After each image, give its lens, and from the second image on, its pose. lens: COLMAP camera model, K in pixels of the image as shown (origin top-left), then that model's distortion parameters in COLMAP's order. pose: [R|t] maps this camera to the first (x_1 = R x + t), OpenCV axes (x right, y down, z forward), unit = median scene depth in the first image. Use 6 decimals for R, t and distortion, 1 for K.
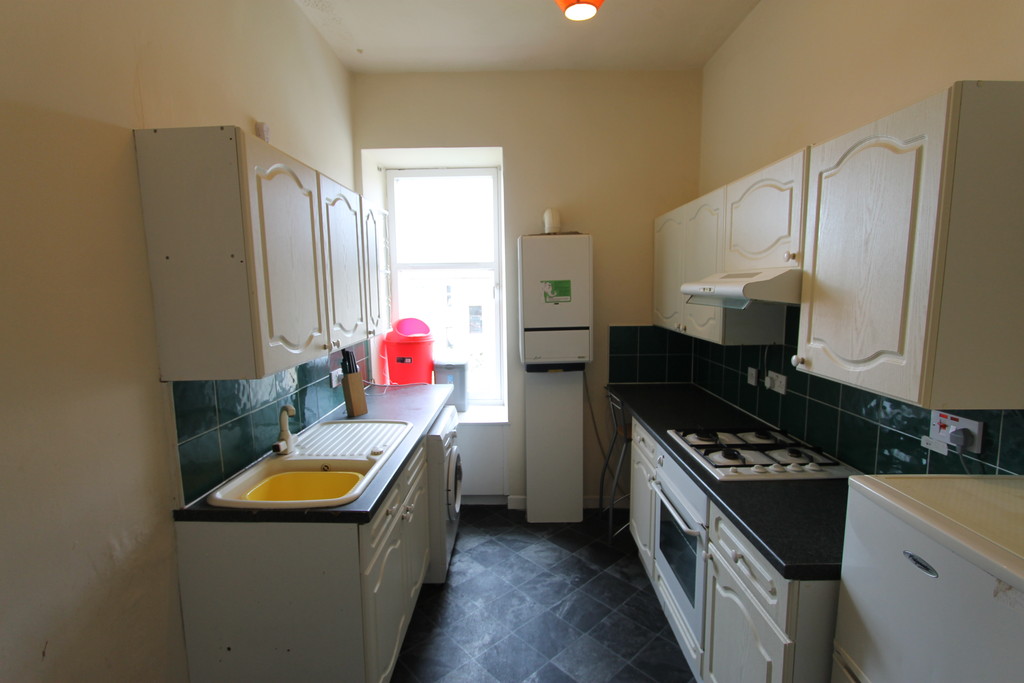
lens RADIAL K [[478.0, 0, 510.6], [0, 478.0, 340.9], [0, 0, 1]] dist [-0.028060, 0.007159]
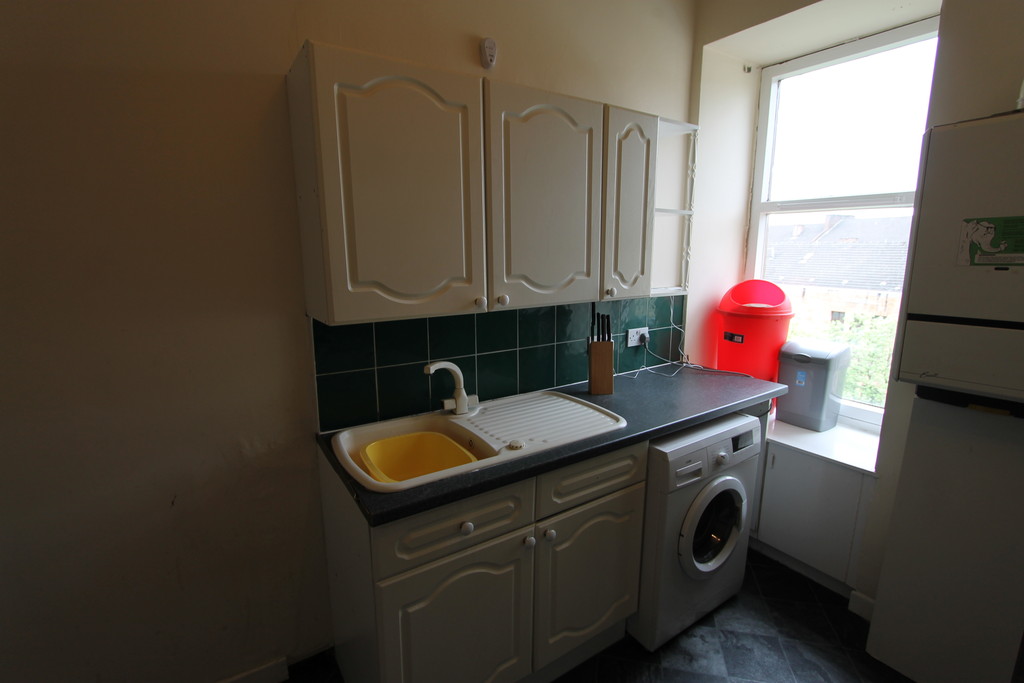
lens RADIAL K [[478.0, 0, 510.6], [0, 478.0, 340.9], [0, 0, 1]] dist [-0.028060, 0.007159]
pose [[0.568317, 0.171081, -0.804827, 0.200486], [-0.098400, 0.985257, 0.139951, -0.026416], [0.816905, -0.000342, 0.576773, 0.360727]]
